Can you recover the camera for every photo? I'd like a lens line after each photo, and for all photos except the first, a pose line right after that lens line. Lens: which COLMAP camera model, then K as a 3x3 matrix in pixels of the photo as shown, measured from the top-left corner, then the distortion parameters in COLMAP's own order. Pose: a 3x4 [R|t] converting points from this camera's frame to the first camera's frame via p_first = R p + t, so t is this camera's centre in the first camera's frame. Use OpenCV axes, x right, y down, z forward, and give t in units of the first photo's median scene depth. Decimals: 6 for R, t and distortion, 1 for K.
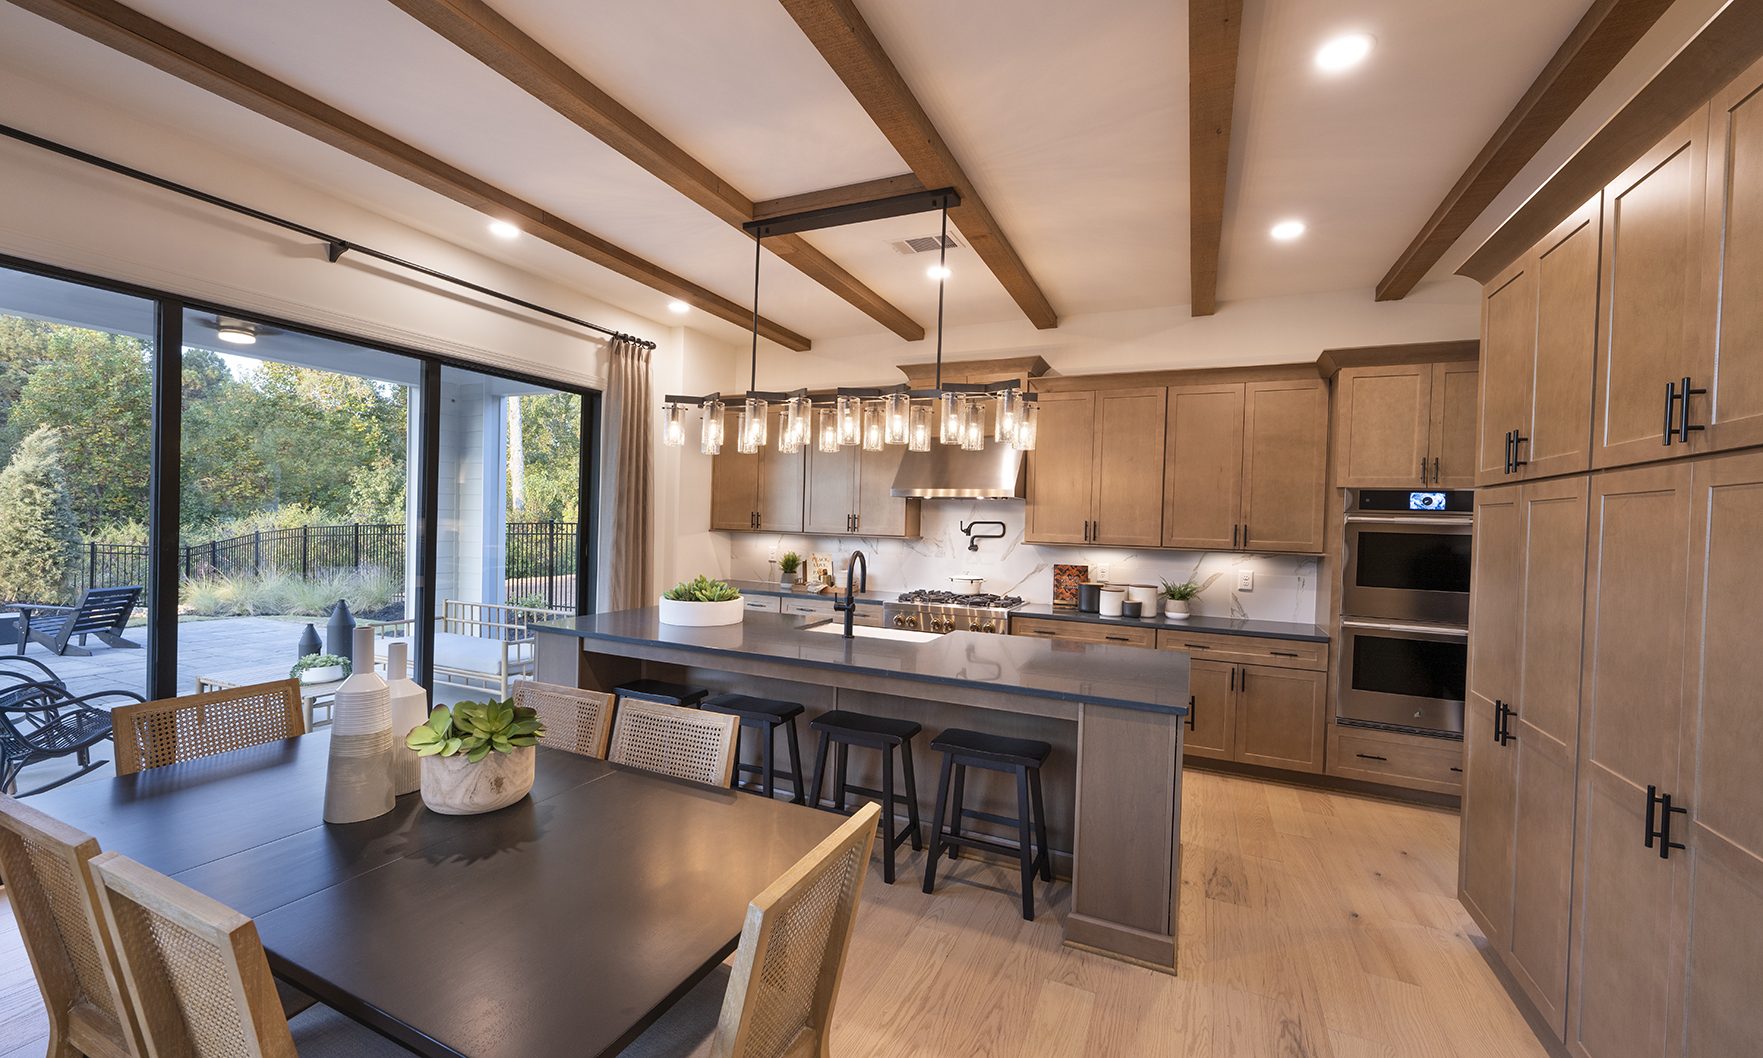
lens RADIAL K [[695.1, 0, 877.0], [0, 695.1, 531.5], [0, 0, 1]] dist [-0.009441, 0.000030]
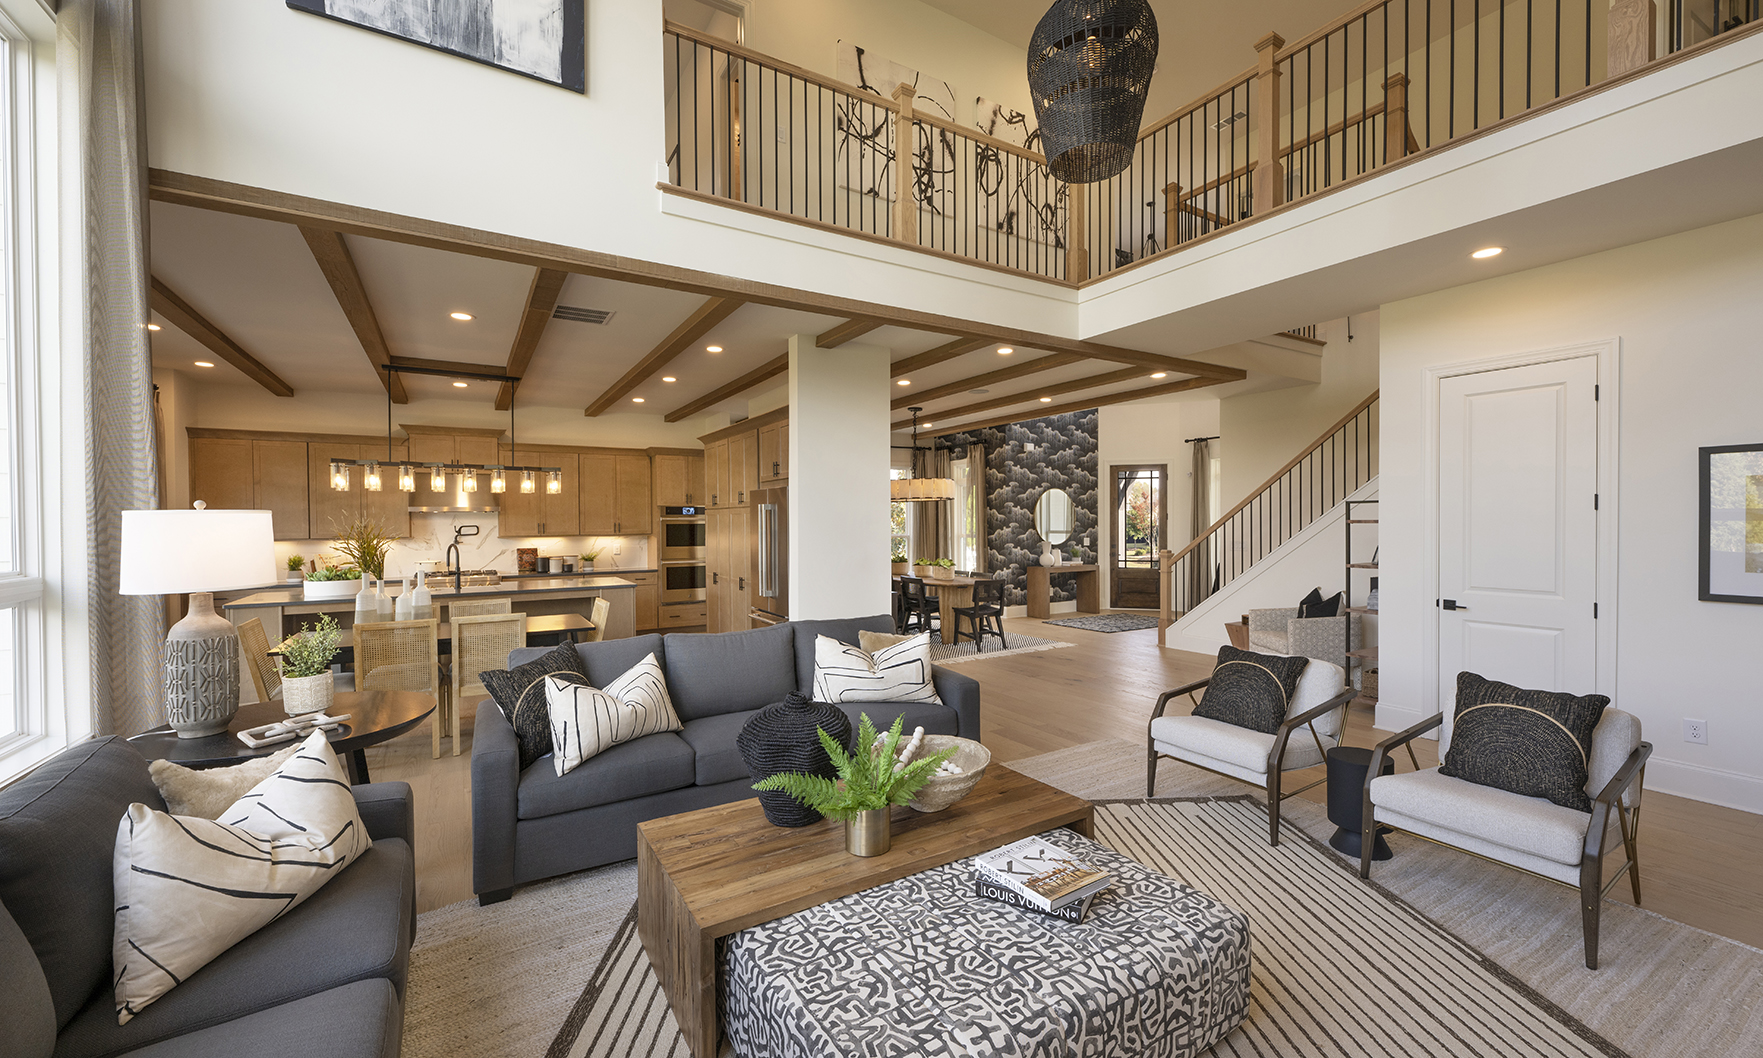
lens RADIAL K [[695.1, 0, 877.0], [0, 695.1, 531.5], [0, 0, 1]] dist [-0.009441, 0.000030]
pose [[0.564155, -0.042908, 0.824553, -0.788360], [0.035852, 0.998980, 0.027454, -0.013079], [-0.824890, 0.014073, 0.565118, -0.865268]]
